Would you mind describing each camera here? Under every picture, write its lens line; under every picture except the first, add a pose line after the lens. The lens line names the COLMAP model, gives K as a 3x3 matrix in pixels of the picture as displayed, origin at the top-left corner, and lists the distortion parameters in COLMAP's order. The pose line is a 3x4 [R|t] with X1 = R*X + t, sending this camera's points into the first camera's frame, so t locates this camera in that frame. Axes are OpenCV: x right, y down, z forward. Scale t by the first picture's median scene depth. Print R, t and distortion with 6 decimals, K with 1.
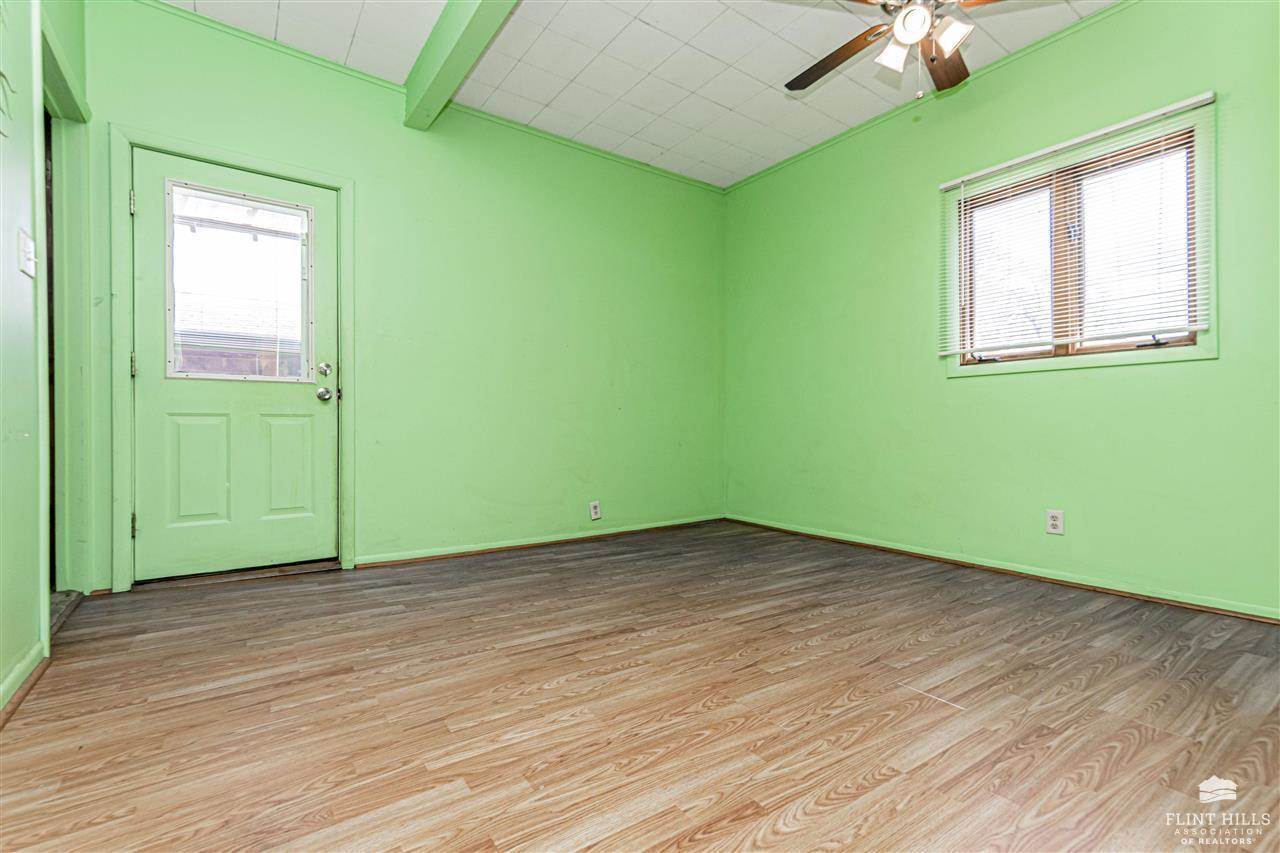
lens RADIAL K [[573.3, 0, 640.0], [0, 573.3, 426.5], [0, 0, 1]] dist [0.000335, 0.000128]
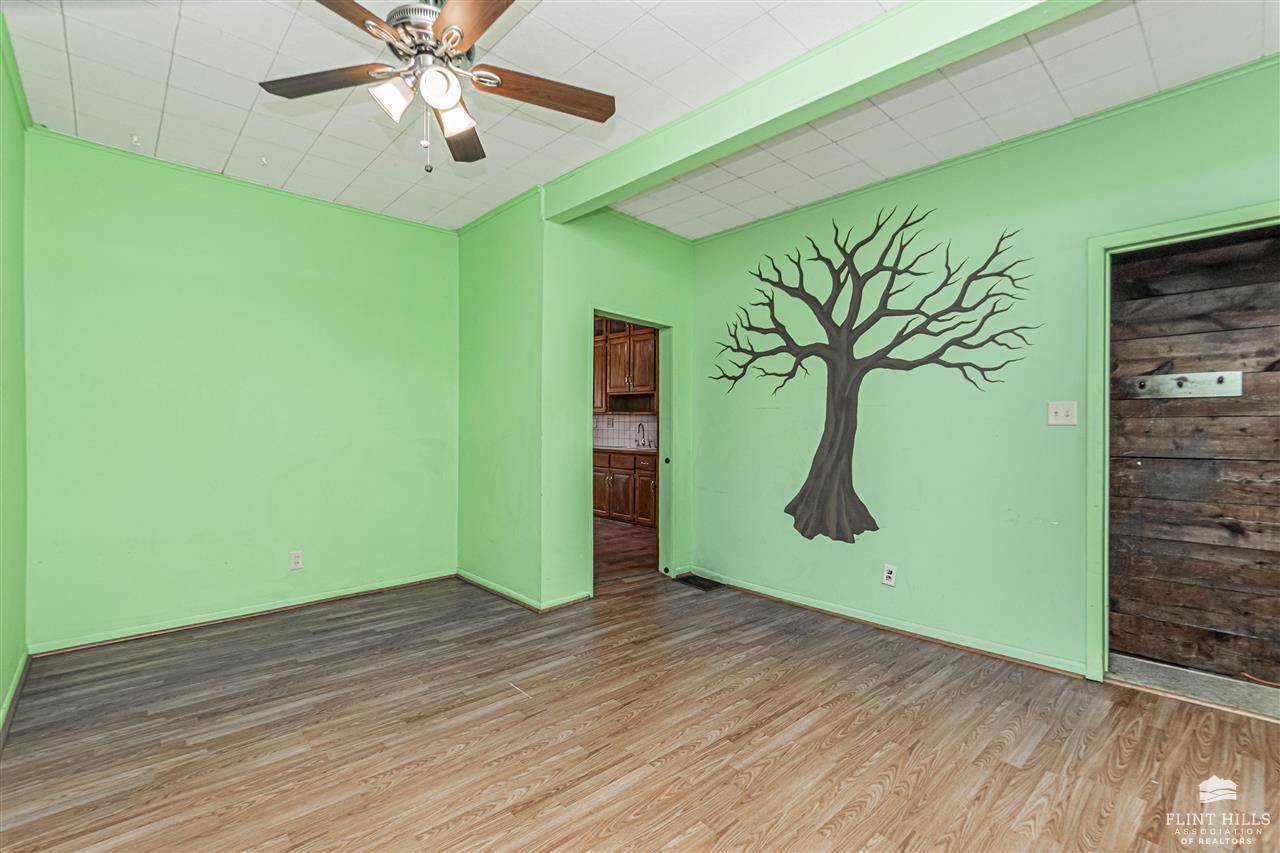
lens RADIAL K [[573.3, 0, 640.0], [0, 573.3, 426.5], [0, 0, 1]] dist [0.000335, 0.000128]
pose [[-0.991185, -0.006921, -0.132303, 0.326419], [-0.007236, 0.999972, 0.001907, -0.241576], [0.132286, 0.002847, -0.991207, 2.227088]]
